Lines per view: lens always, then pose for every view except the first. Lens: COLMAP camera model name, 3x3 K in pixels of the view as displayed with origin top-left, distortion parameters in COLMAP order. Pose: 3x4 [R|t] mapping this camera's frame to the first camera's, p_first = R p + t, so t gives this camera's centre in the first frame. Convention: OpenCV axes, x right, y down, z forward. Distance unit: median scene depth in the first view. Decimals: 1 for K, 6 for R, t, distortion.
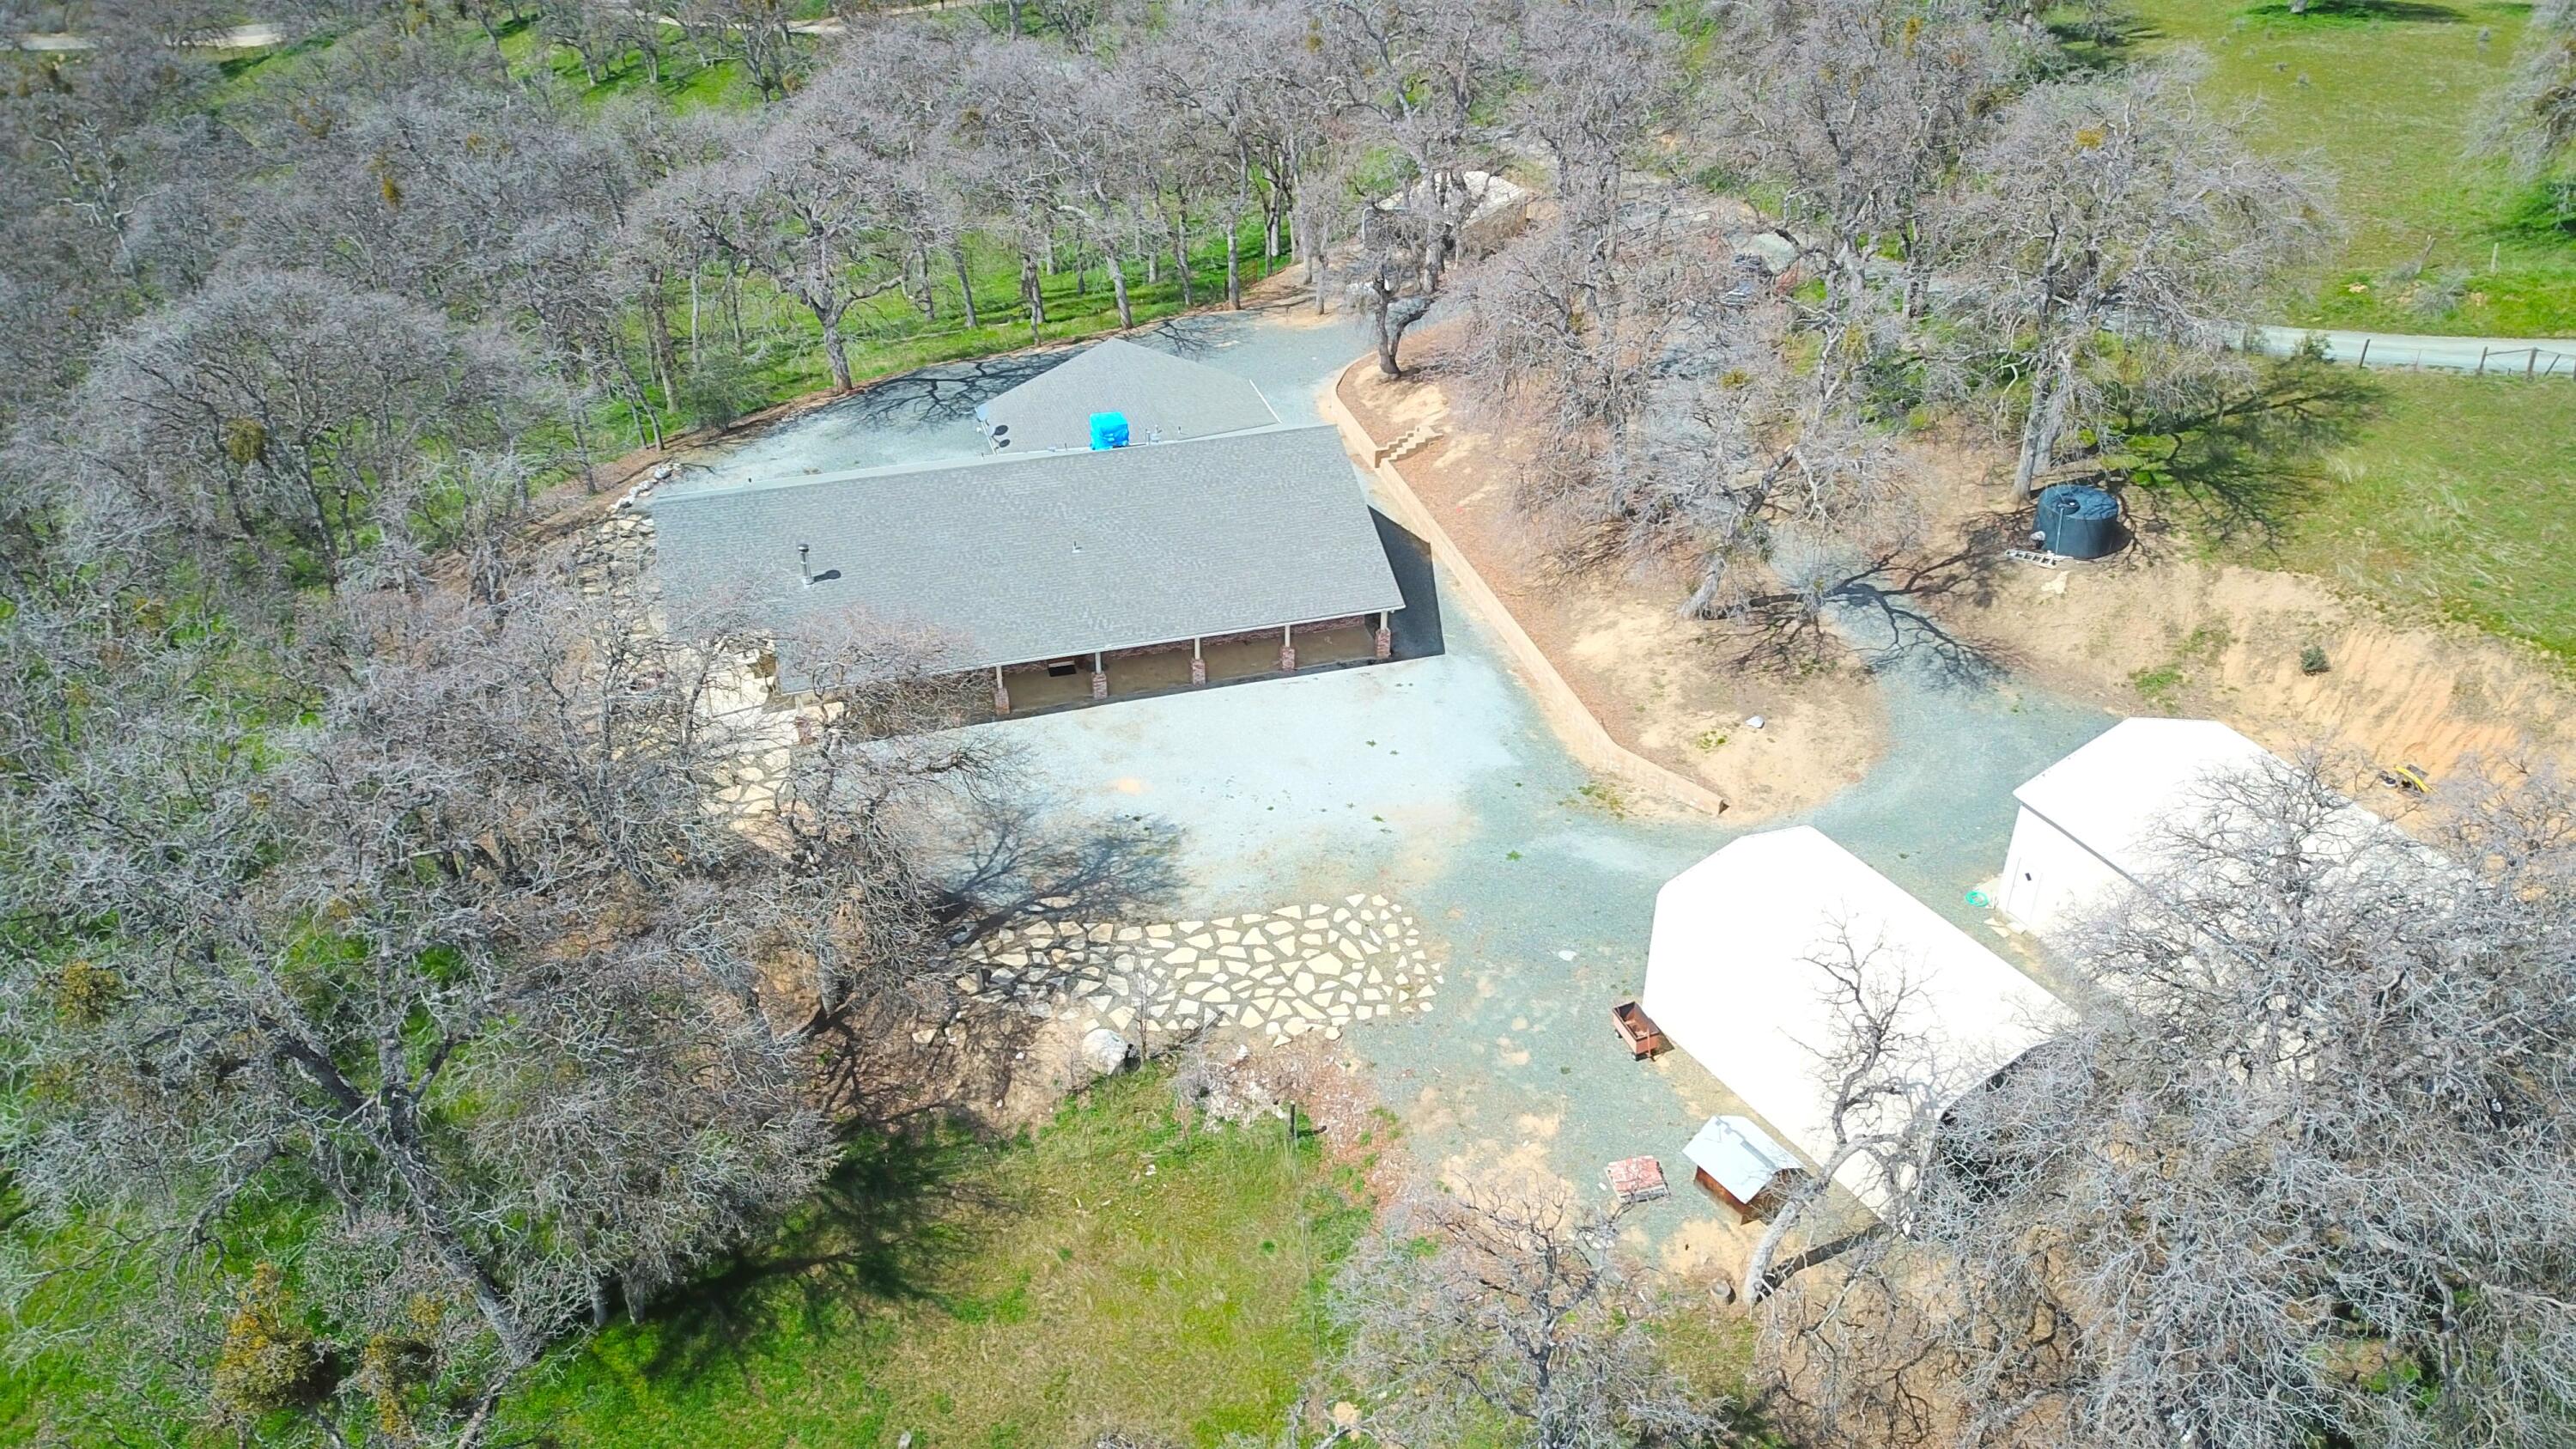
lens RADIAL K [[1992.4, 0, 1314.3], [0, 1992.4, 723.2], [0, 0, 1]] dist [-0.036017, -0.001190]
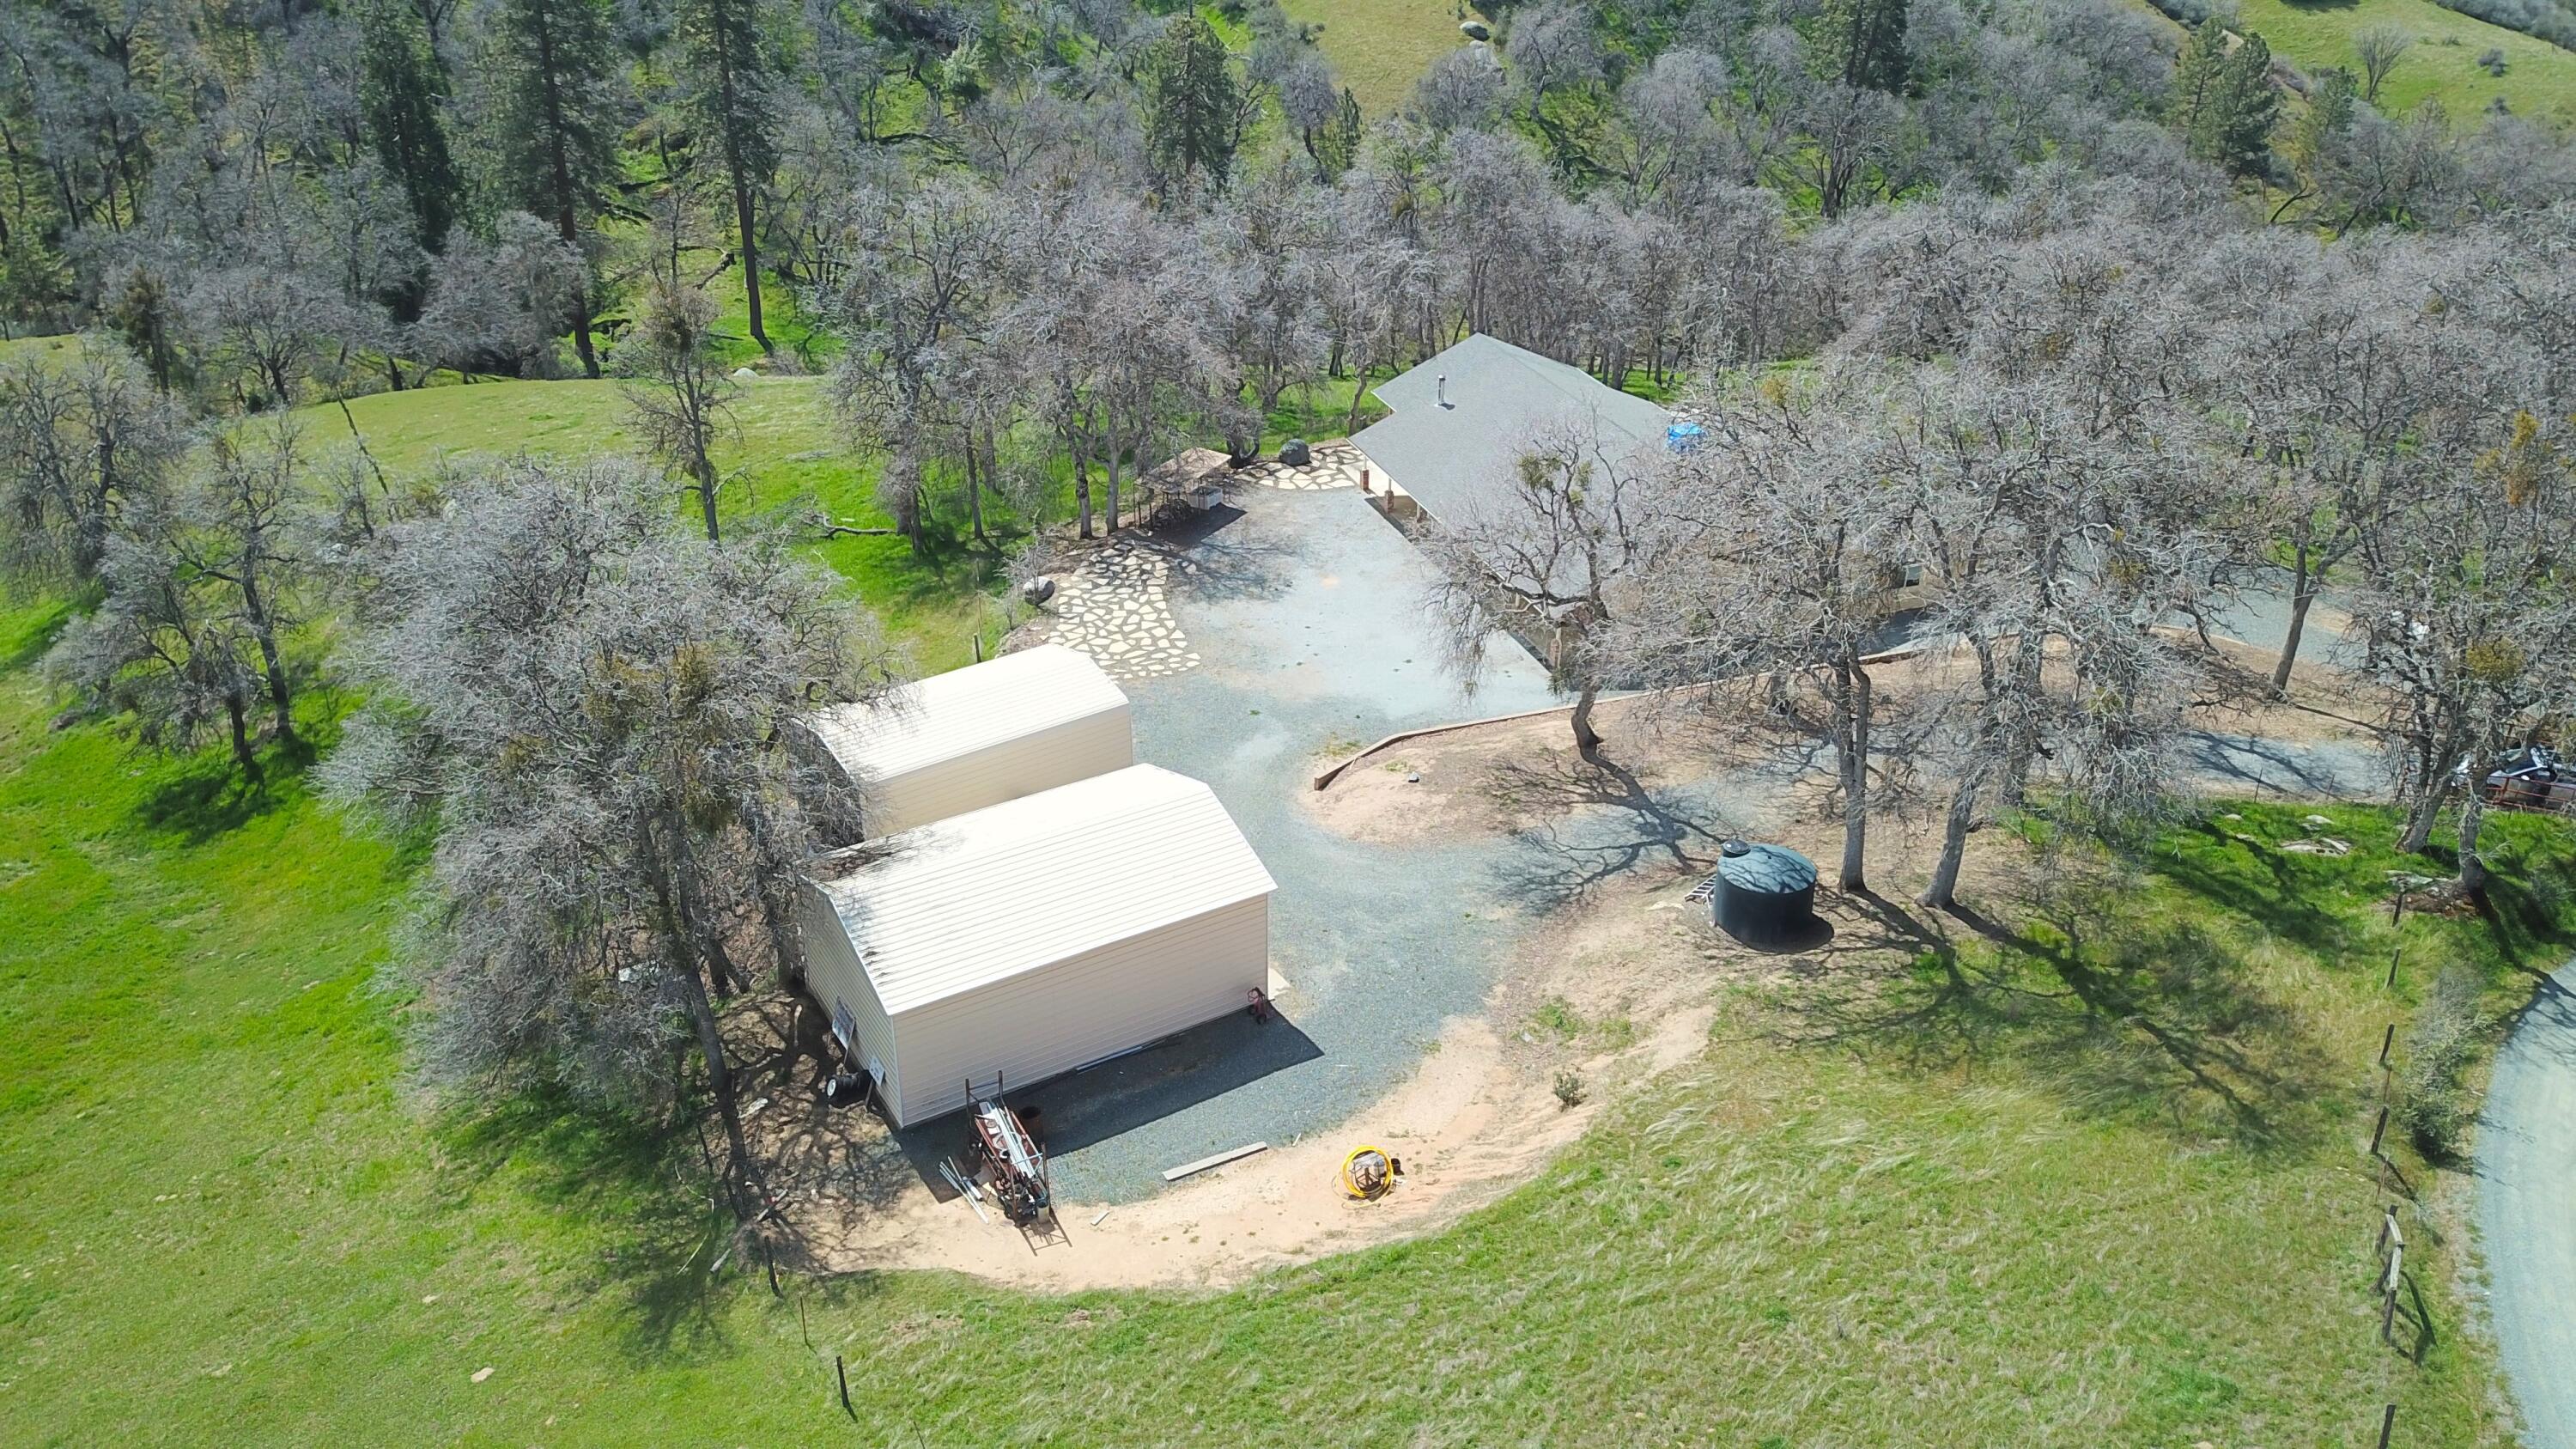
lens RADIAL K [[1973.5, 0, 1288.0], [0, 1973.5, 724.5], [0, 0, 1]] dist [0.004938, -0.003206]
pose [[0.053744, 0.463789, -0.884314, 1.056805], [-0.542809, 0.756891, 0.363971, -0.341511], [0.838135, 0.460452, 0.292427, 0.591302]]
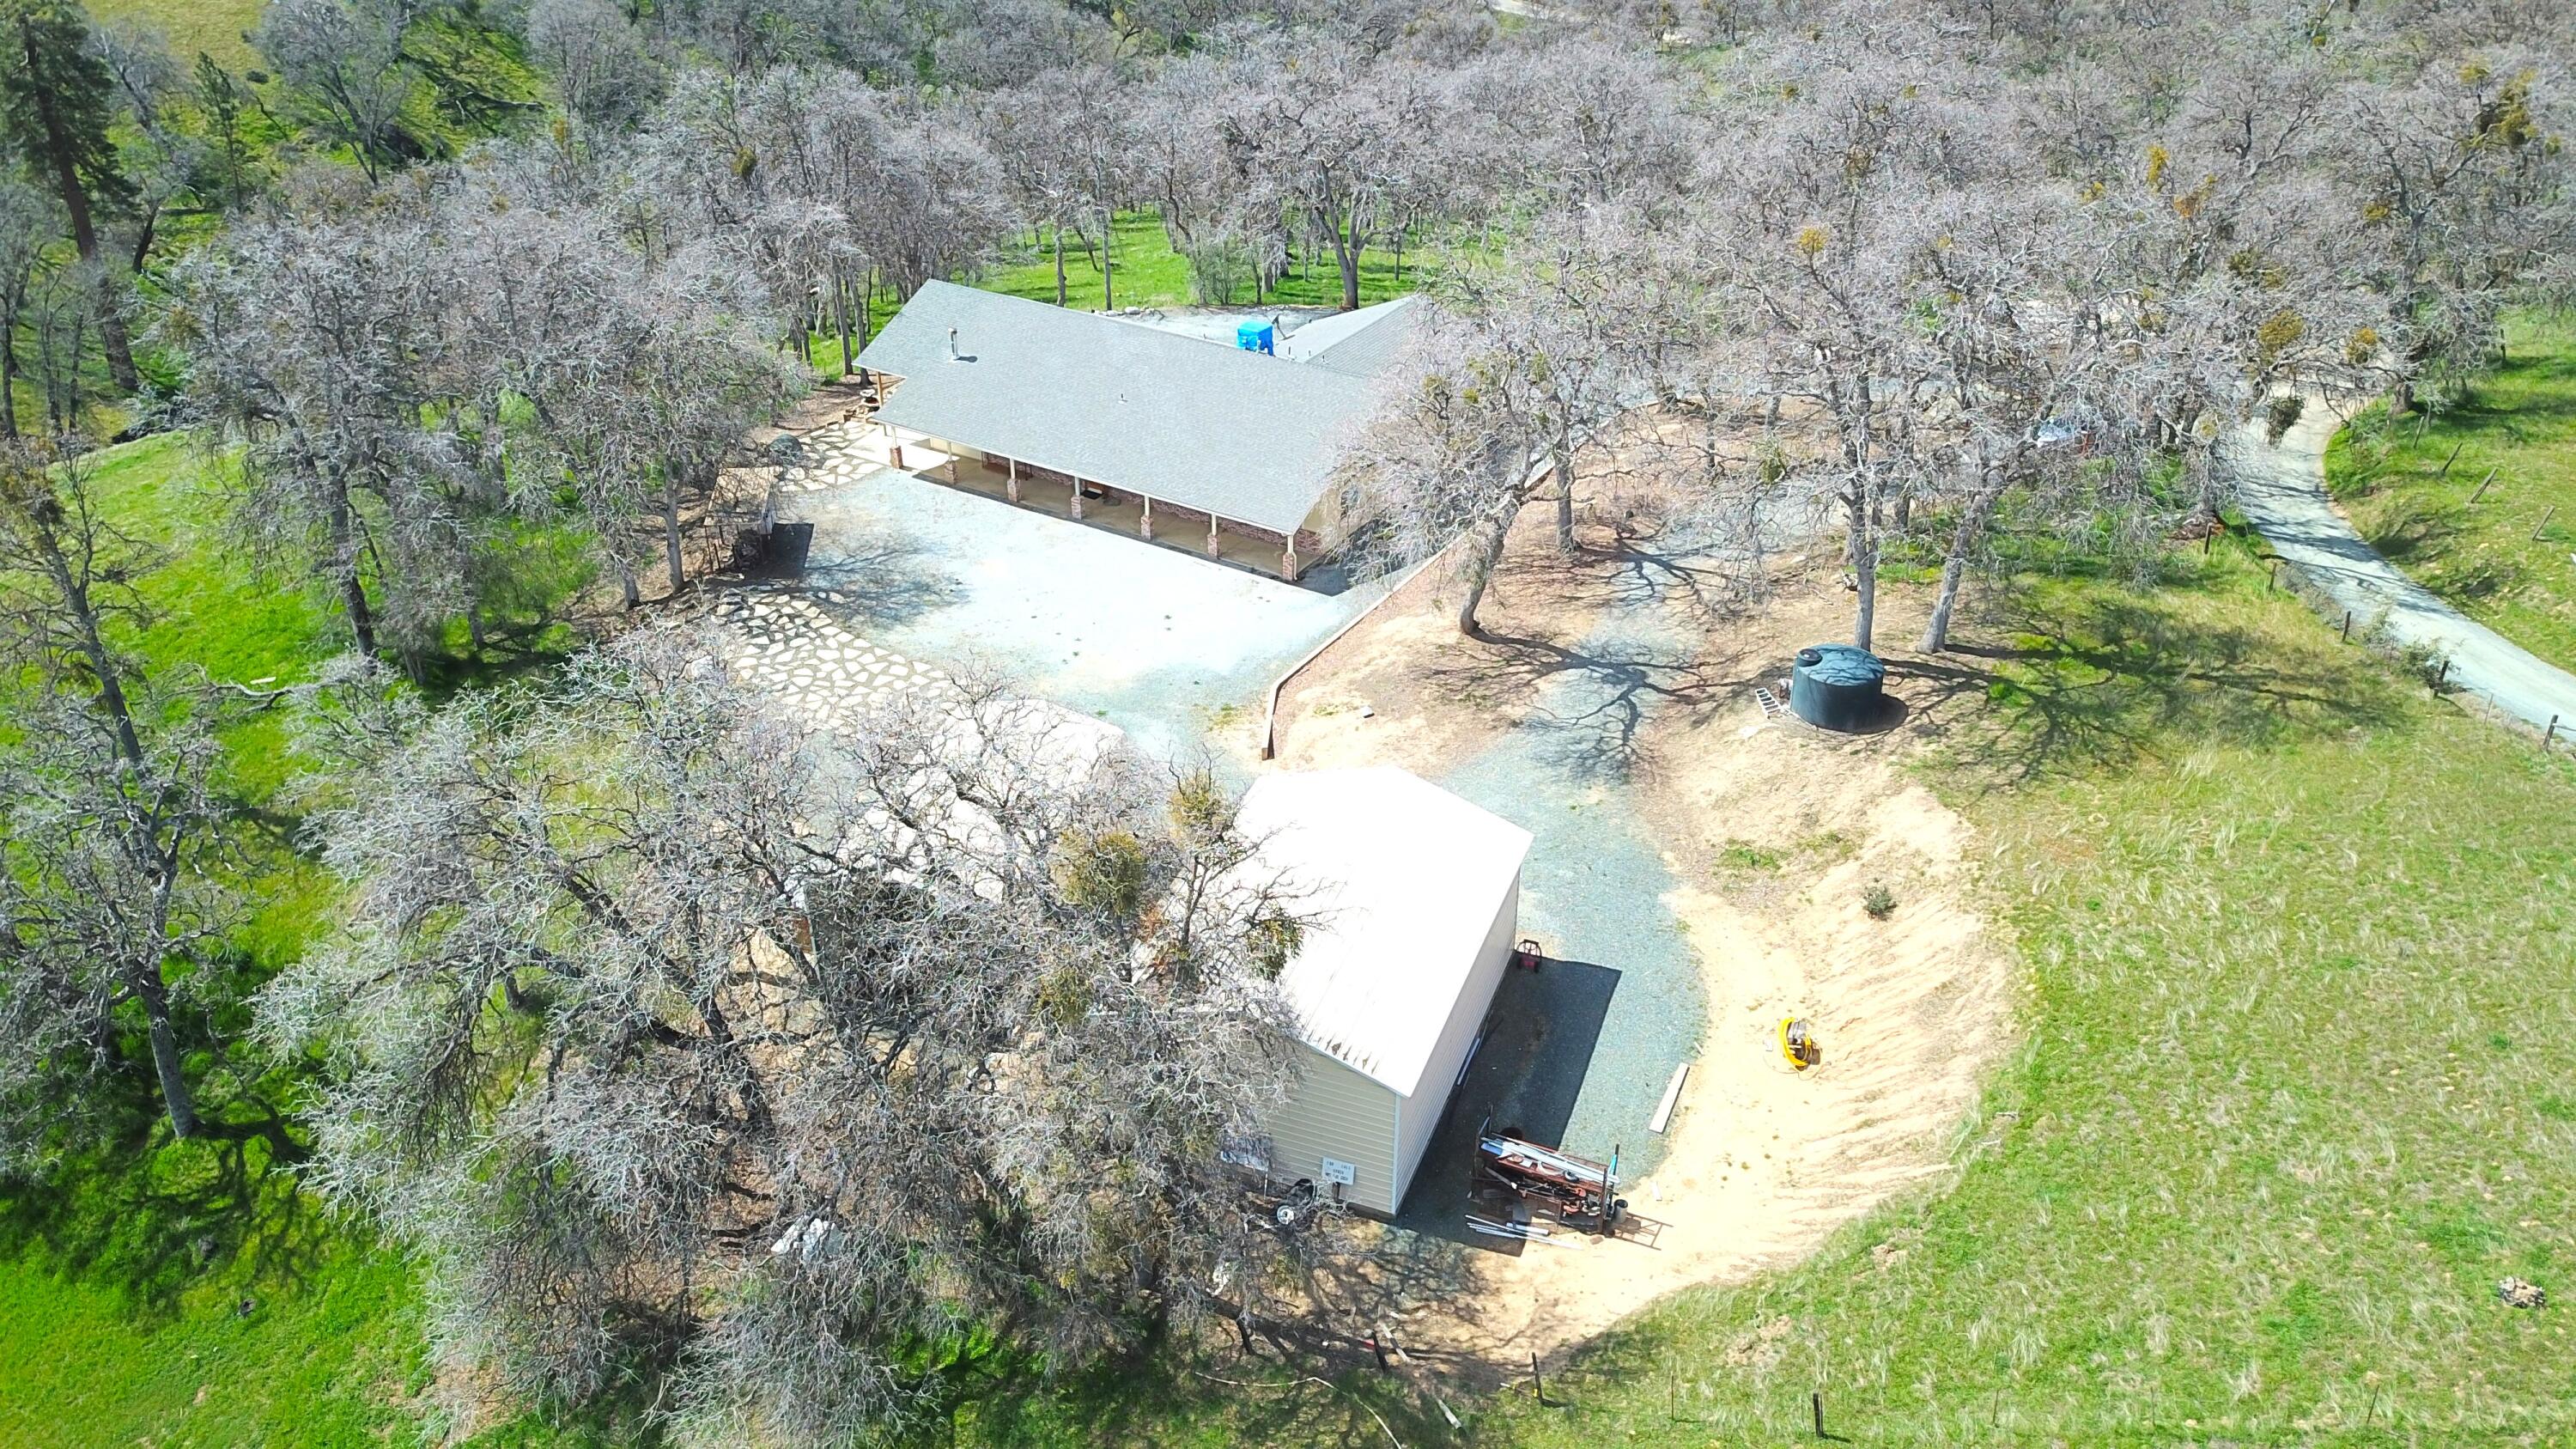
lens RADIAL K [[1992.4, 0, 1314.3], [0, 1992.4, 723.2], [0, 0, 1]] dist [-0.036017, -0.001190]
pose [[0.668177, 0.377230, -0.641278, 0.815207], [-0.403689, 0.907840, 0.113412, -0.094761], [0.624960, 0.183098, 0.758881, 0.193107]]
